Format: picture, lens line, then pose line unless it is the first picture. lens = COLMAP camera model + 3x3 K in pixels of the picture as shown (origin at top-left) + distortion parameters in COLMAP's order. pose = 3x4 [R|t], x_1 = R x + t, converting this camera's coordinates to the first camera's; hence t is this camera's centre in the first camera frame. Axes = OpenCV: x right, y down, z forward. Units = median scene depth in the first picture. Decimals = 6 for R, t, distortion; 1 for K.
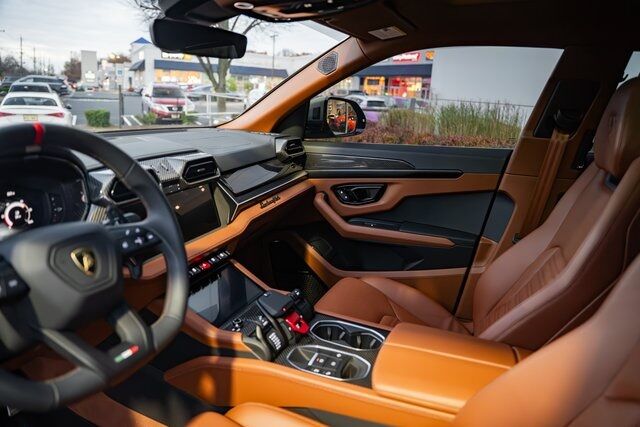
lens RADIAL K [[443.4, 0, 323.3], [0, 443.4, 213.7], [0, 0, 1]] dist [-0.116428, 0.039320]
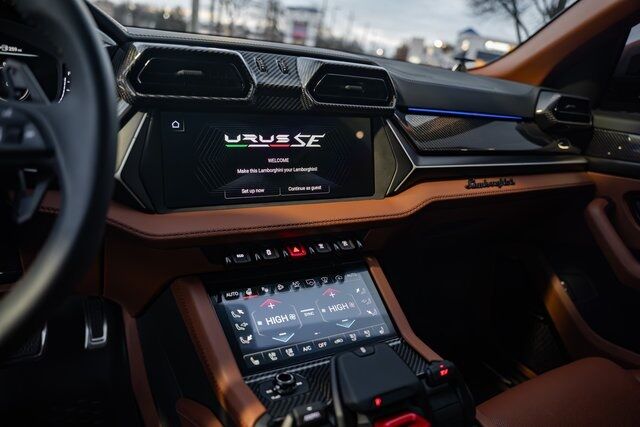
lens RADIAL K [[443.4, 0, 321.8], [0, 443.4, 214.7], [0, 0, 1]] dist [-0.116428, 0.039320]
pose [[0.773673, 0.251944, -0.581339, 0.043424], [-0.242993, 0.965366, 0.094990, 0.010714], [0.585137, 0.067770, 0.808098, 0.396093]]
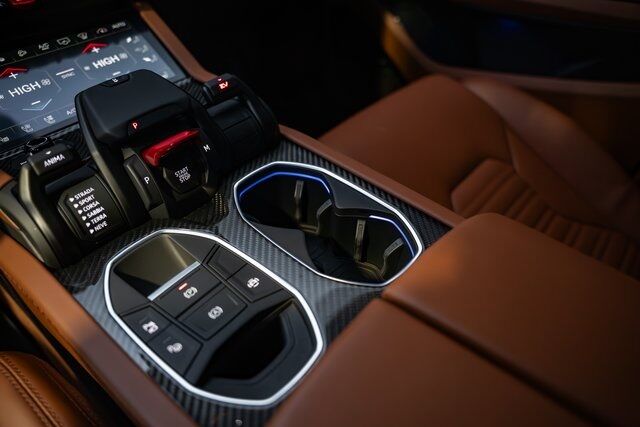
lens RADIAL K [[443.4, 0, 318.1], [0, 443.4, 210.3], [0, 0, 1]] dist [-0.116428, 0.039320]
pose [[0.940125, 0.184781, -0.286394, 0.104137], [-0.049004, 0.904834, 0.422935, 0.080384], [0.337290, -0.383577, 0.859712, 0.464861]]
